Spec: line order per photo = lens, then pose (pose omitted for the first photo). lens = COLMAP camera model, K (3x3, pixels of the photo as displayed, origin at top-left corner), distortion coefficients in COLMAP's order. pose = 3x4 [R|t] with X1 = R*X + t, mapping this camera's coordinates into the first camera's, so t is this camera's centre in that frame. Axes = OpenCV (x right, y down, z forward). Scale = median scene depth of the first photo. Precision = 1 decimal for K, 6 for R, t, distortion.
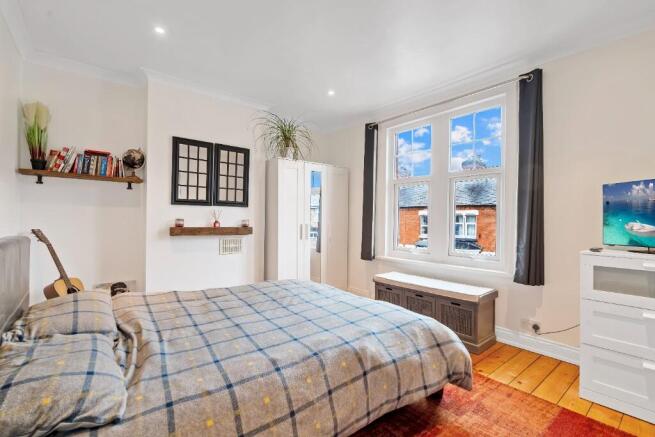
lens RADIAL K [[299.6, 0, 329.7], [0, 299.6, 221.0], [0, 0, 1]] dist [-0.001936, 0.001109]
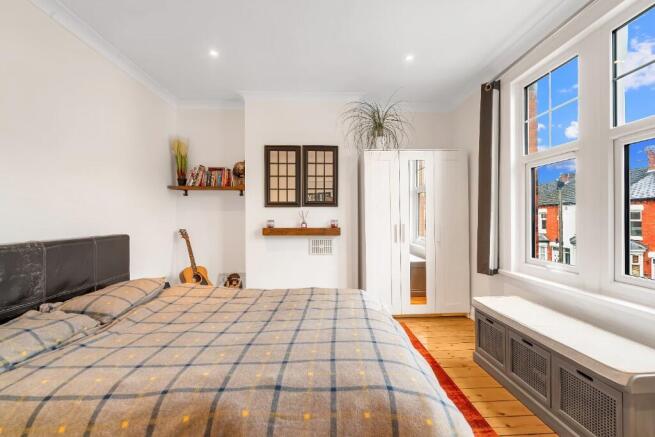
lens RADIAL K [[299.6, 0, 327.4], [0, 299.6, 216.7], [0, 0, 1]] dist [-0.001936, 0.001109]
pose [[0.800566, -0.020242, -0.598902, 0.299750], [0.011616, 0.999766, -0.018264, 0.002358], [0.599132, 0.007665, 0.800614, 0.243318]]
